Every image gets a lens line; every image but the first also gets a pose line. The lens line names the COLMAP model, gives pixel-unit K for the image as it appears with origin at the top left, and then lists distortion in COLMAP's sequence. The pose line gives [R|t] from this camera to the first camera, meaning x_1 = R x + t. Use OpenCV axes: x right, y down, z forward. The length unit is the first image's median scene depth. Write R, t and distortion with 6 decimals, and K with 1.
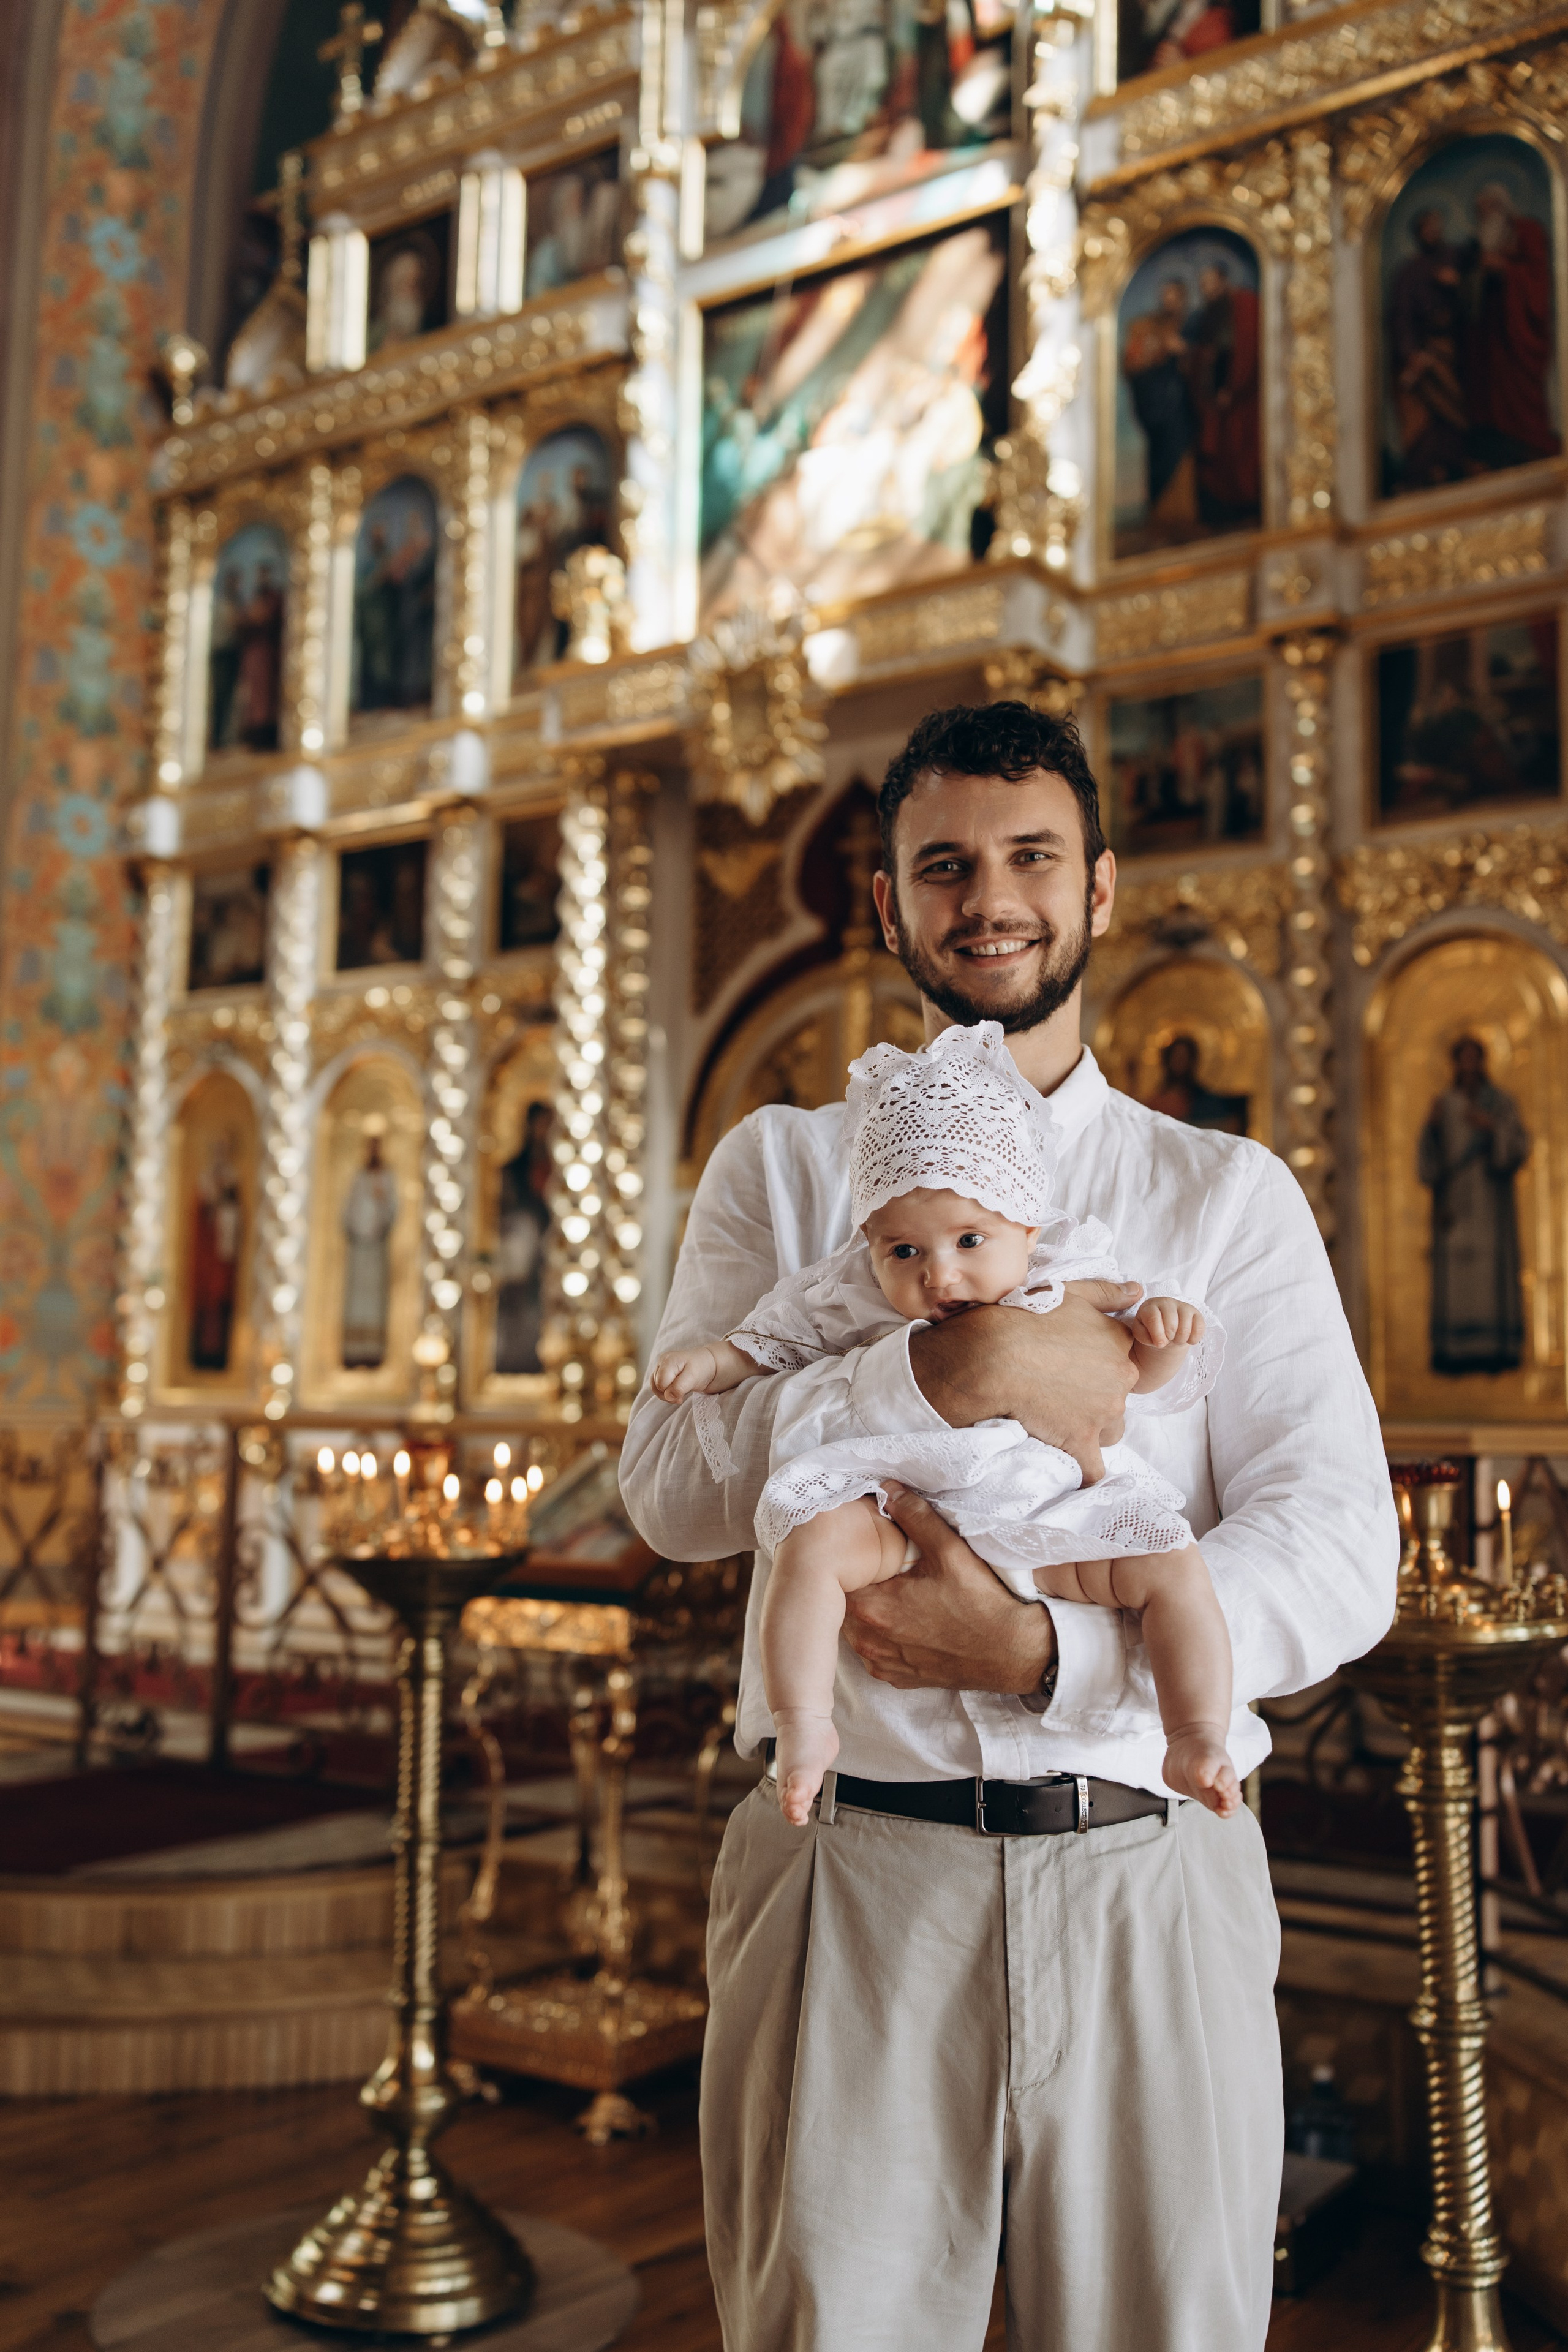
lens RADIAL K [[2270.5, 0, 784.0], [0, 2270.5, 1176.0], [0, 0, 1]] dist [0.004466, 0.003770]
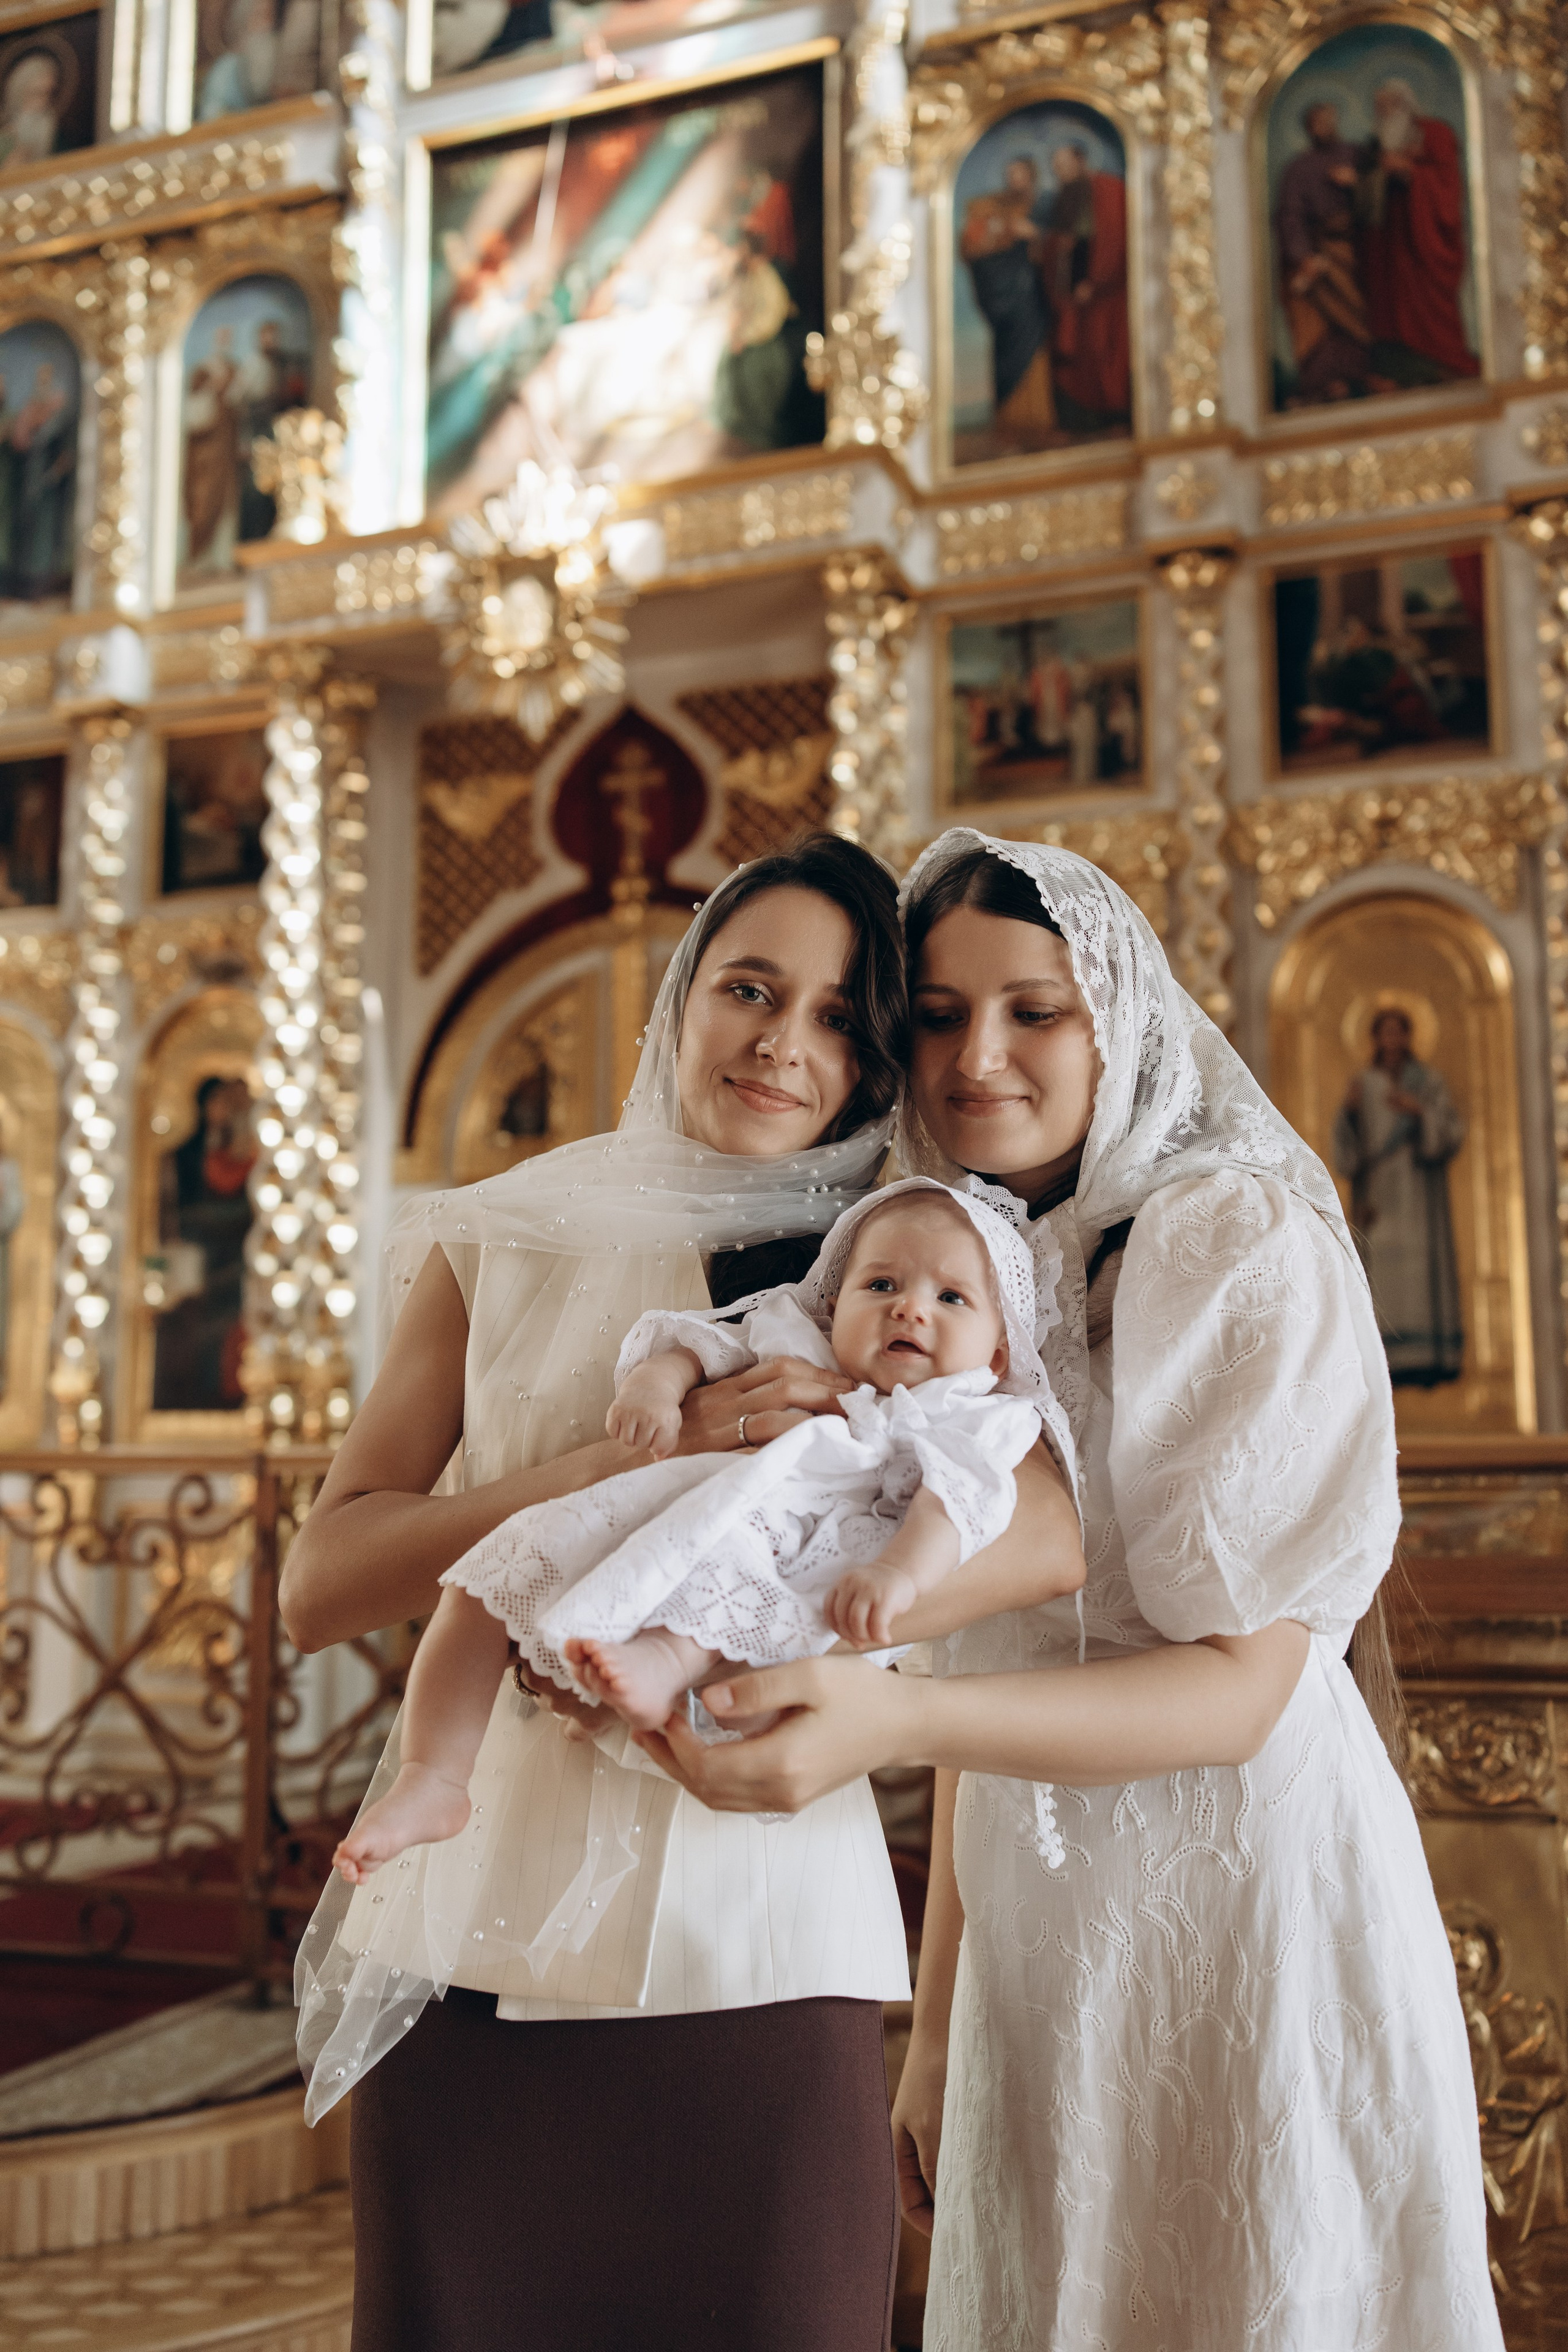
lens RADIAL K [[2268.7, 0, 787.0], [0, 2268.7, 1171.7], [0, 0, 1]] dist [0.018370, -0.015216]
pose [[0.967455, 0.019069, 0.252323, -0.117394], [-0.011921, 0.999484, -0.029829, 0.024221], [-0.252761, 0.025851, 0.967183, 0.157068]]
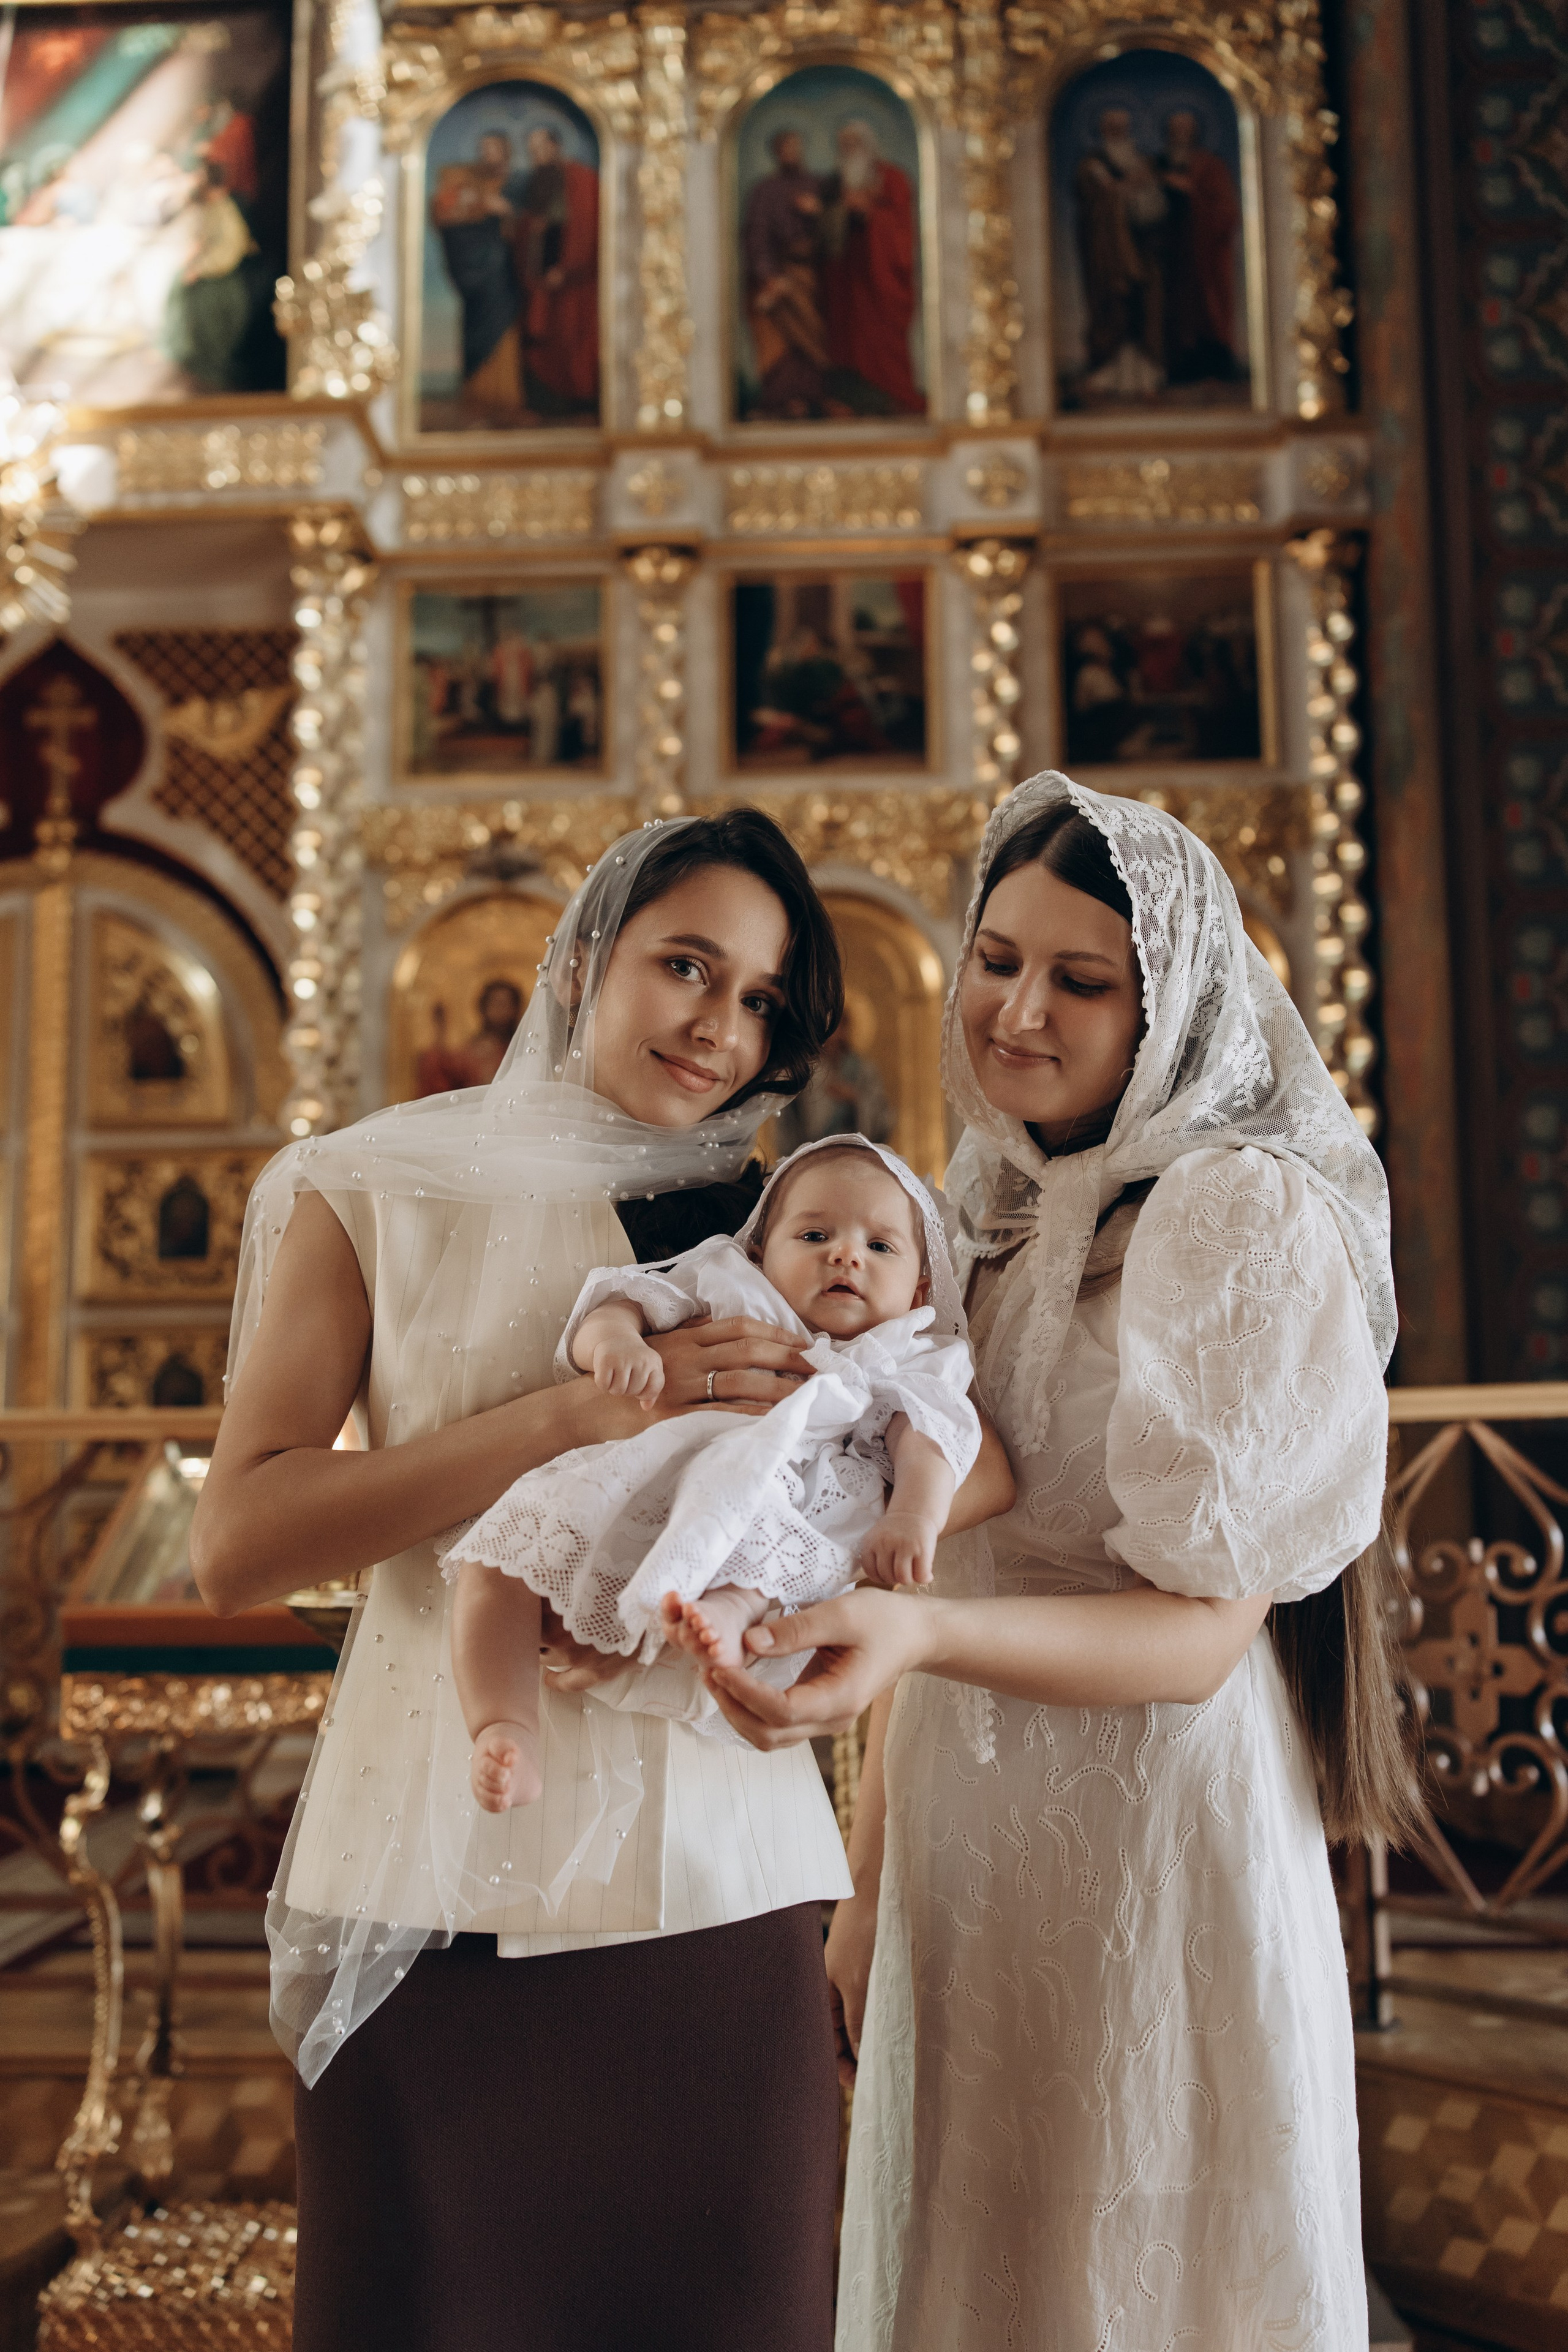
lens RADIAL K [[2263.4, 0, 785.3], [0, 2263.4, 1177.4], [0, 0, 1]] dist [0.010428, -0.005040]
pose [[0.845696, 0.046260, 0.531657, -0.163251], [-0.038968, 0.998929, -0.024933, 0.026694], [-0.532241, 0.000368, 0.846593, 0.169771]]
